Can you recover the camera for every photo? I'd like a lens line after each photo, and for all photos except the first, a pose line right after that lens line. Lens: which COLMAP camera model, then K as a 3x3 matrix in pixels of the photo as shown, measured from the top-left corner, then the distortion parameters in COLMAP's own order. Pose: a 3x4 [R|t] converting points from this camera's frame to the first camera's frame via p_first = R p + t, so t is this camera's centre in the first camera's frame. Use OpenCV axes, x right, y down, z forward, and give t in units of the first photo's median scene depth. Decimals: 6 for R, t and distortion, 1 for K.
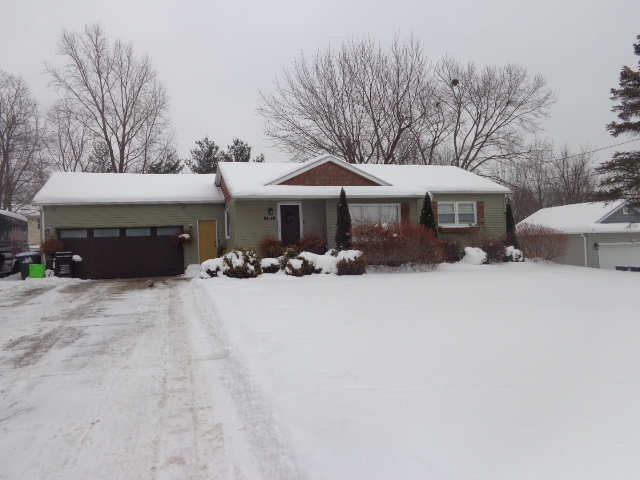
lens RADIAL K [[480.2, 0, 320.5], [0, 480.2, 239.3], [0, 0, 1]] dist [-0.001061, 0.002673]
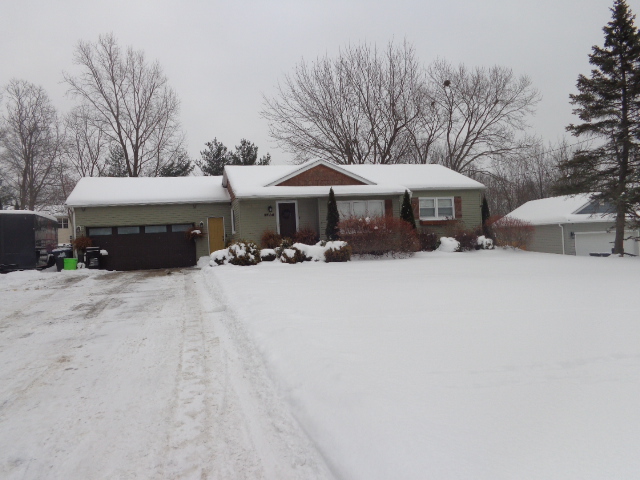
lens RADIAL K [[480.2, 0, 319.5], [0, 480.2, 240.4], [0, 0, 1]] dist [-0.001061, 0.002673]
pose [[0.999536, -0.016514, -0.025579, 0.036975], [0.016817, 0.999790, 0.011670, 0.004960], [0.025381, -0.012095, 0.999605, -0.127148]]
